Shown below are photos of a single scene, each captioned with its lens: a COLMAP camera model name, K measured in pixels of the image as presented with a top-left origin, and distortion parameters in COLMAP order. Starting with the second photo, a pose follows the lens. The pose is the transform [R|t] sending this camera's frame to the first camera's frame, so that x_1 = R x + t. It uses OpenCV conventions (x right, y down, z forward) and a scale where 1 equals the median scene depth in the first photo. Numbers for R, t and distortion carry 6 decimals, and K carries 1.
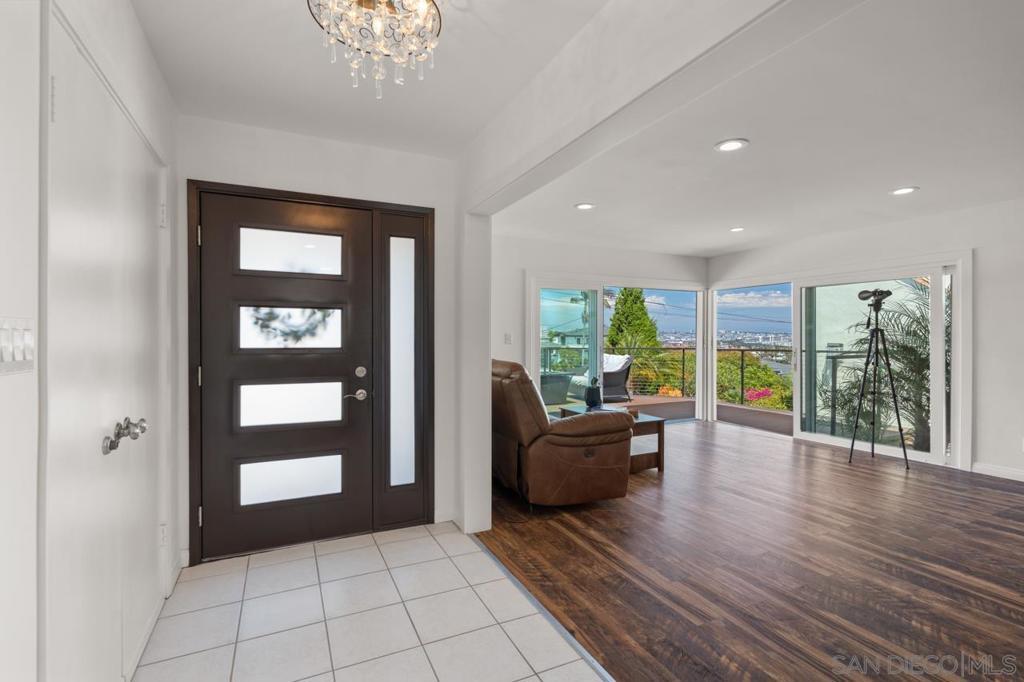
lens RADIAL K [[487.3, 0, 512.9], [0, 487.3, 339.5], [0, 0, 1]] dist [0.003056, 0.000755]
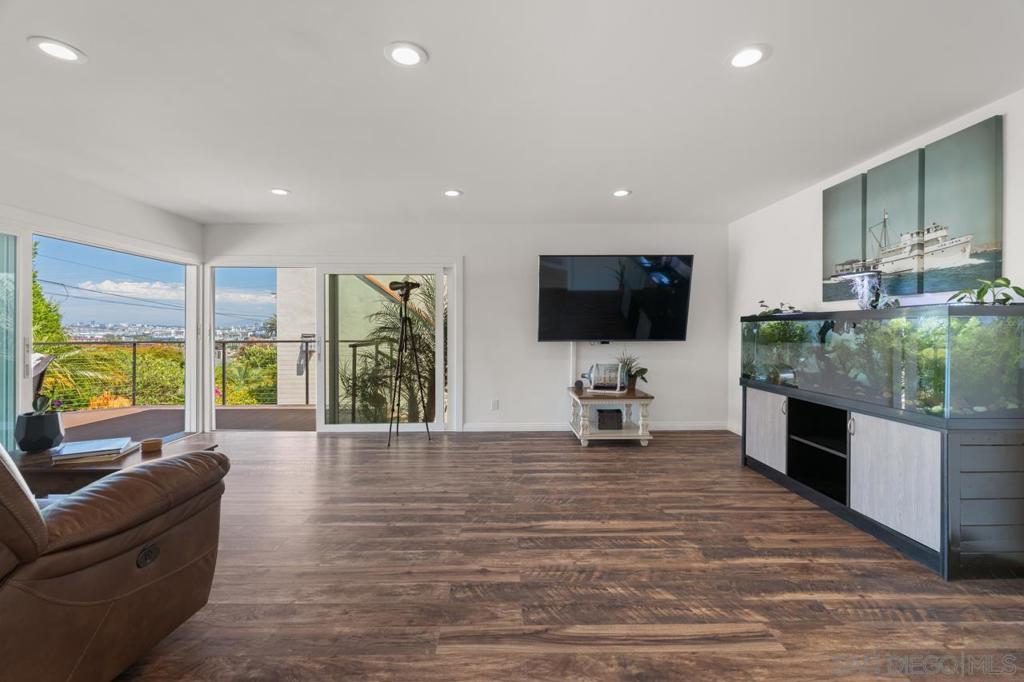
lens RADIAL K [[450.7, 0, 511.7], [0, 450.7, 334.1], [0, 0, 1]] dist [-0.004631, -0.001076]
pose [[0.423179, -0.003588, 0.906039, -0.054427], [0.003452, 0.999991, 0.002347, 0.011912], [-0.906039, 0.002135, 0.423188, 0.311563]]
